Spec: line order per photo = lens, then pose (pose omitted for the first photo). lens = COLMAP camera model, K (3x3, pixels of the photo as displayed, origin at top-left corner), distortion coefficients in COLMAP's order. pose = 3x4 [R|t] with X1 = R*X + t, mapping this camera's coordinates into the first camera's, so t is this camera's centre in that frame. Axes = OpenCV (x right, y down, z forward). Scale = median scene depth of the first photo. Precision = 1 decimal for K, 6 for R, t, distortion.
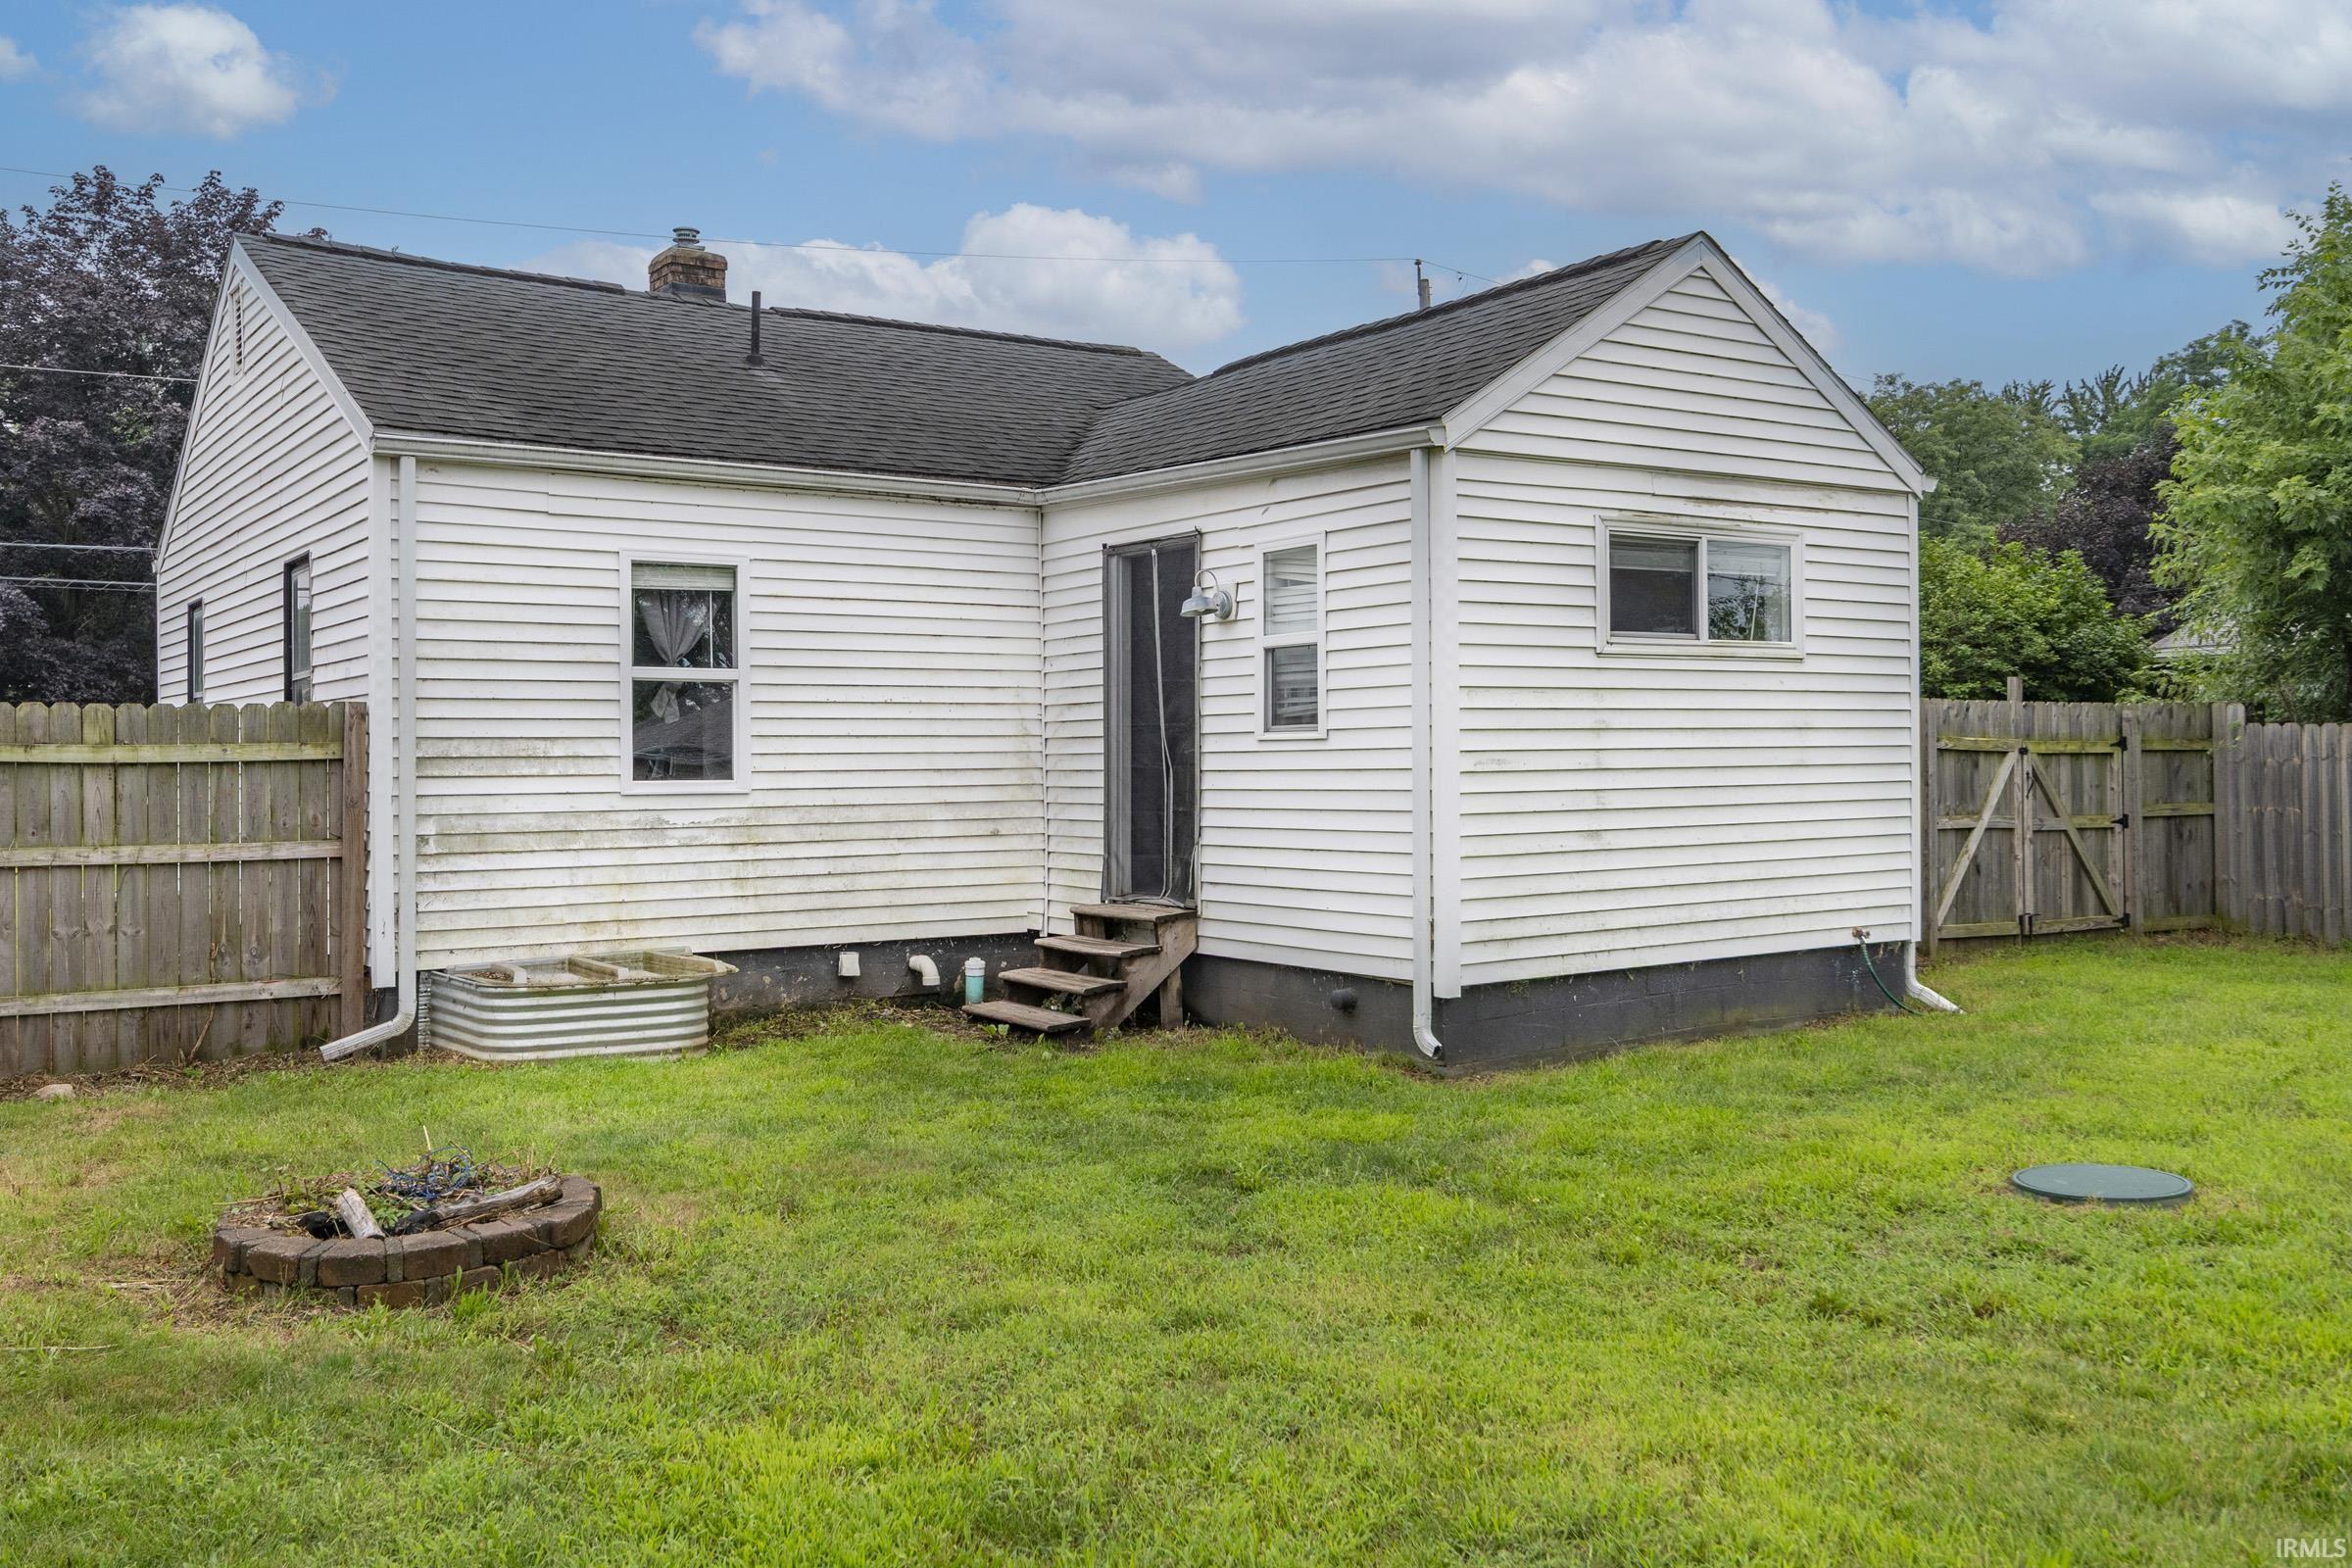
lens RADIAL K [[2004.6, 0, 1174.3], [0, 2004.6, 777.3], [0, 0, 1]] dist [-0.011249, -0.002449]
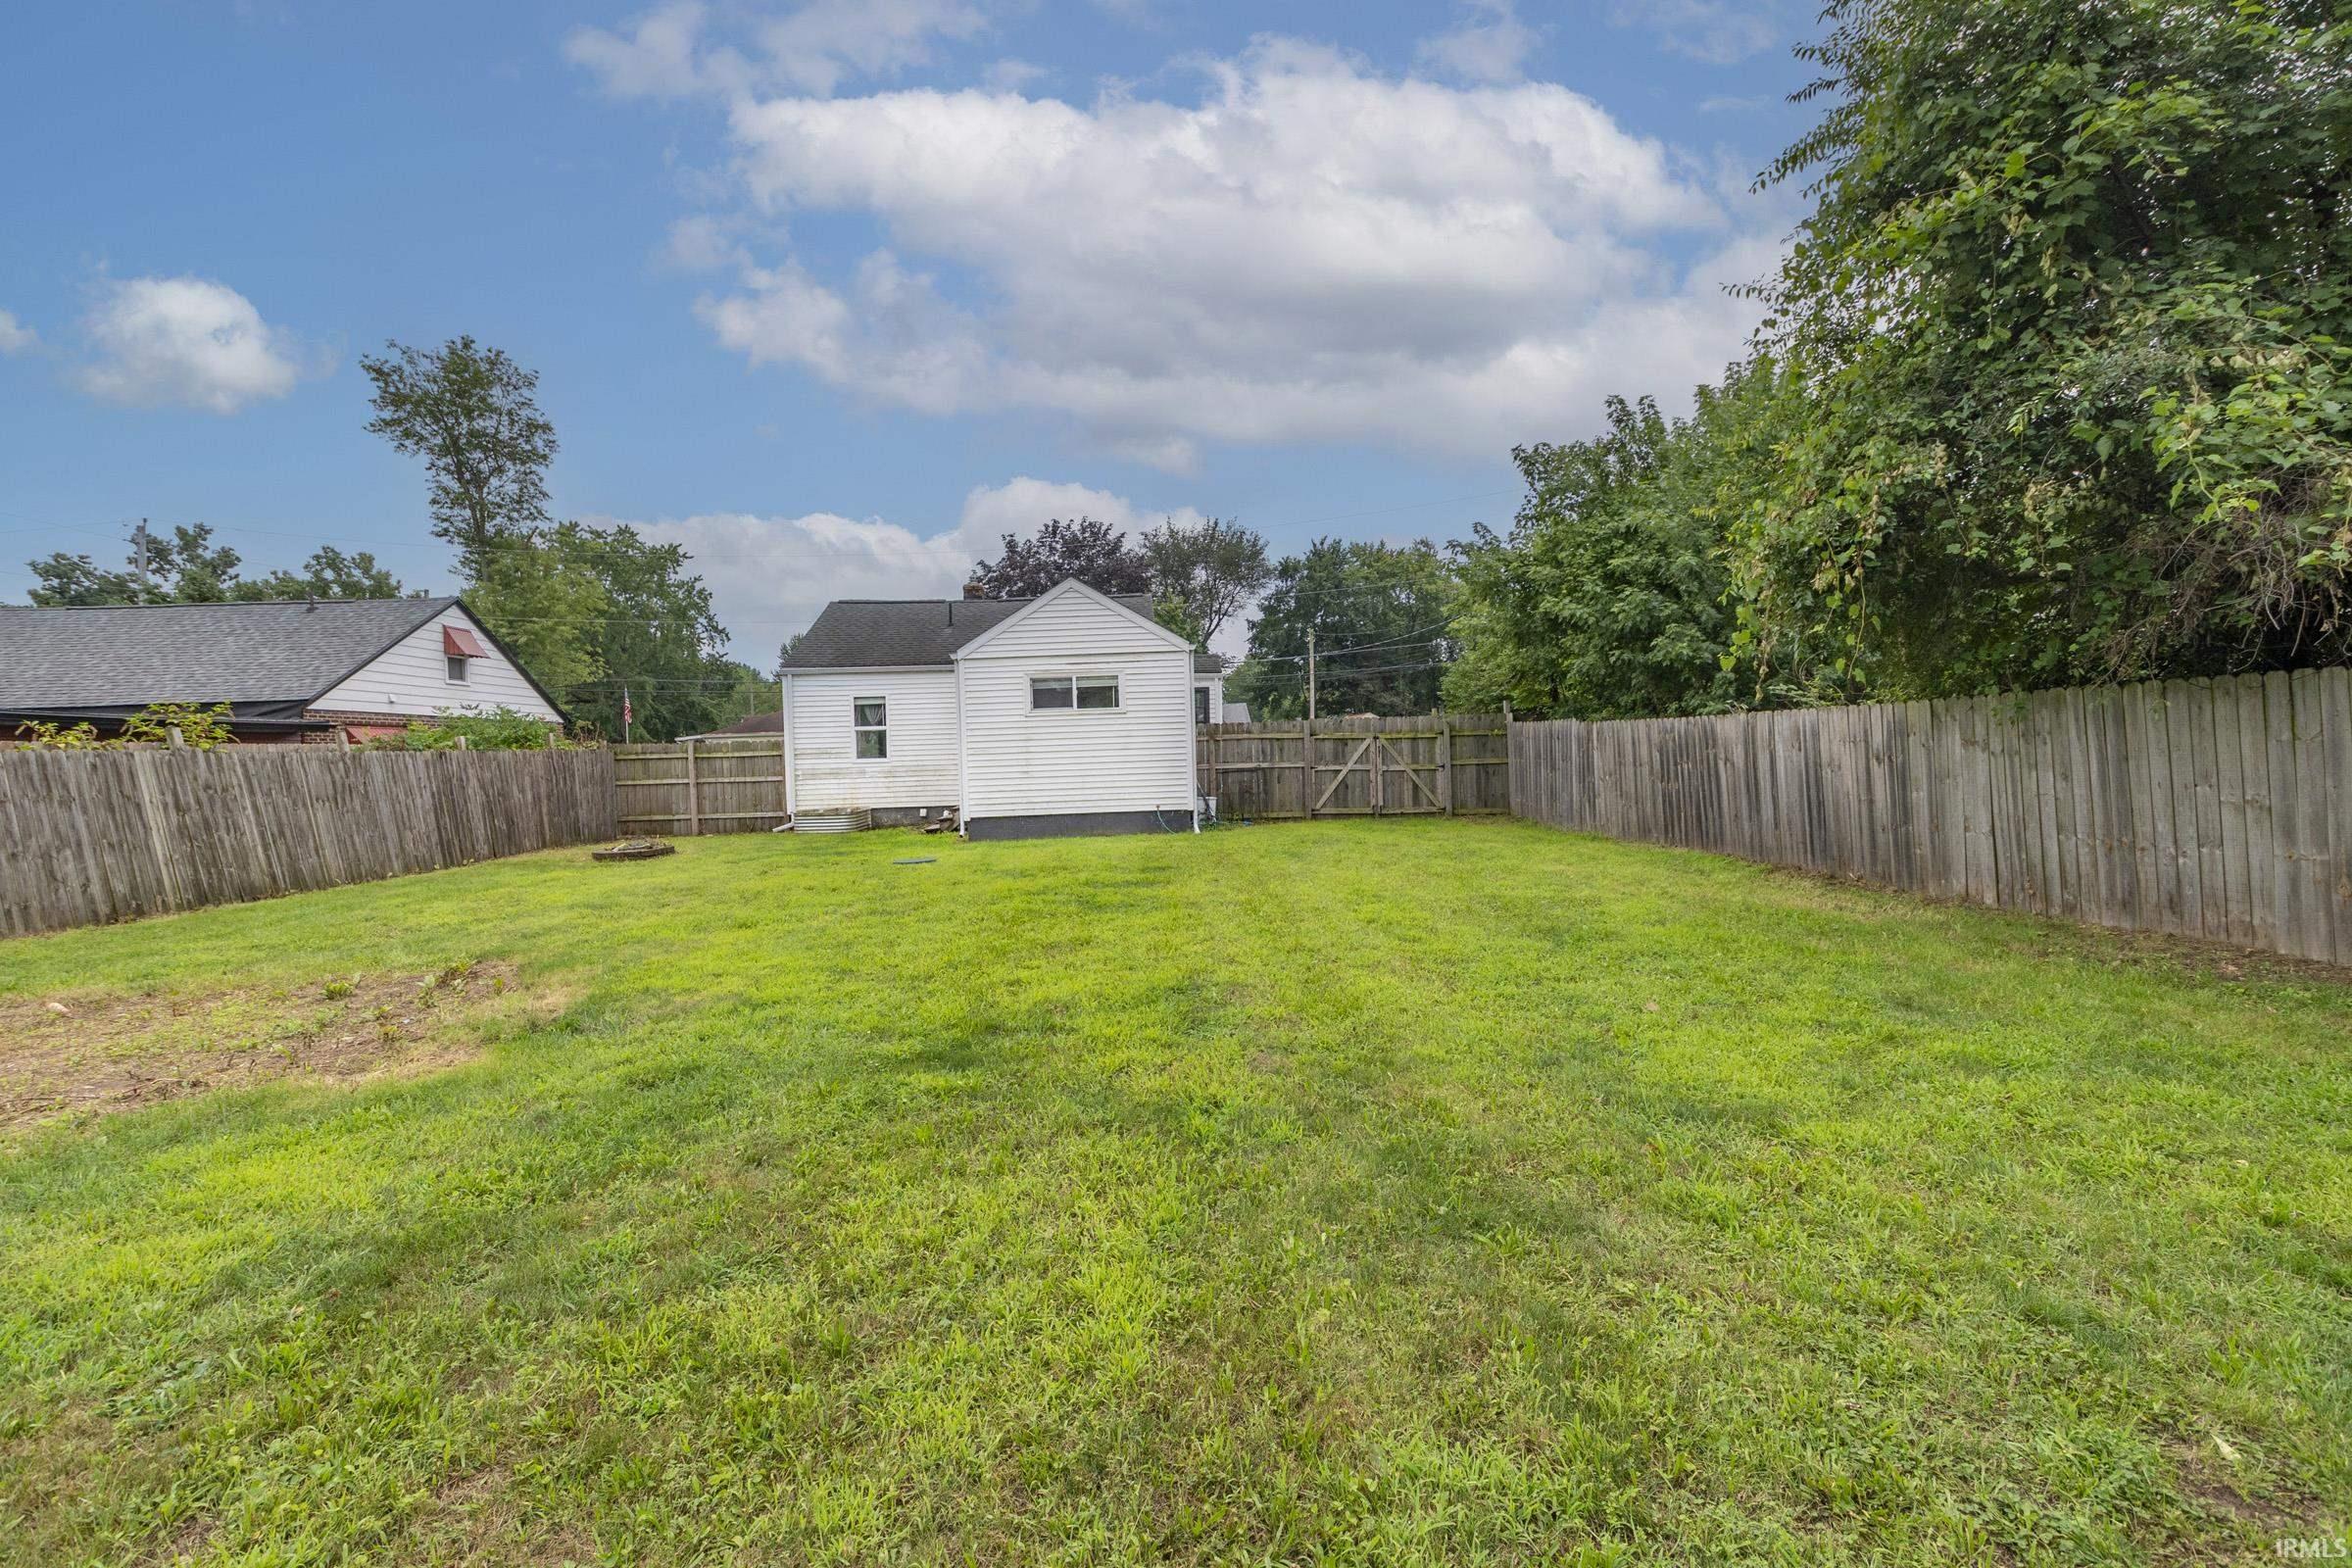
lens RADIAL K [[1038.1, 0, 1176.2], [0, 1038.1, 784.6], [0, 0, 1]] dist [-0.008069, 0.002391]
pose [[0.848962, 0.000865, -0.528454, 1.144886], [0.017437, 0.999408, 0.029649, 0.002333], [0.528167, -0.034385, 0.848444, -0.253603]]
